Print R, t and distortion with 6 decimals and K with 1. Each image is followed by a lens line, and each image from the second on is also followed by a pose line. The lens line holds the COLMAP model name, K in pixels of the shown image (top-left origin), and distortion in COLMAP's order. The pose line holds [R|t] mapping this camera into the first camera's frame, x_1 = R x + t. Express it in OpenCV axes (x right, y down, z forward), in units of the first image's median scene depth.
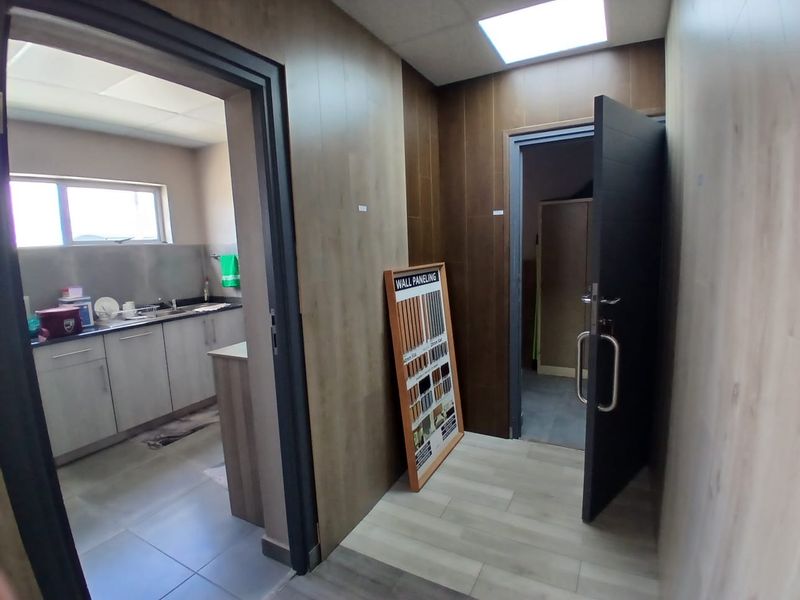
lens RADIAL K [[402.5, 0, 376.9], [0, 402.5, 301.9], [0, 0, 1]] dist [-0.022915, -0.000530]
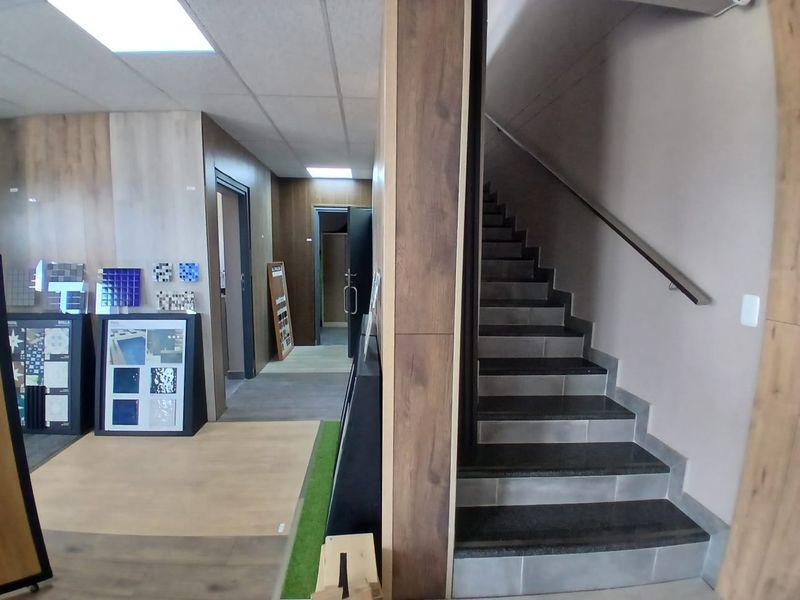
lens RADIAL K [[601.6, 0, 406.1], [0, 601.6, 305.9], [0, 0, 1]] dist [0.057342, -0.082096]
pose [[0.831770, -0.001119, 0.555119, -1.128913], [0.036712, 0.997920, -0.052996, 0.345975], [-0.553905, 0.064460, 0.830081, -2.088931]]
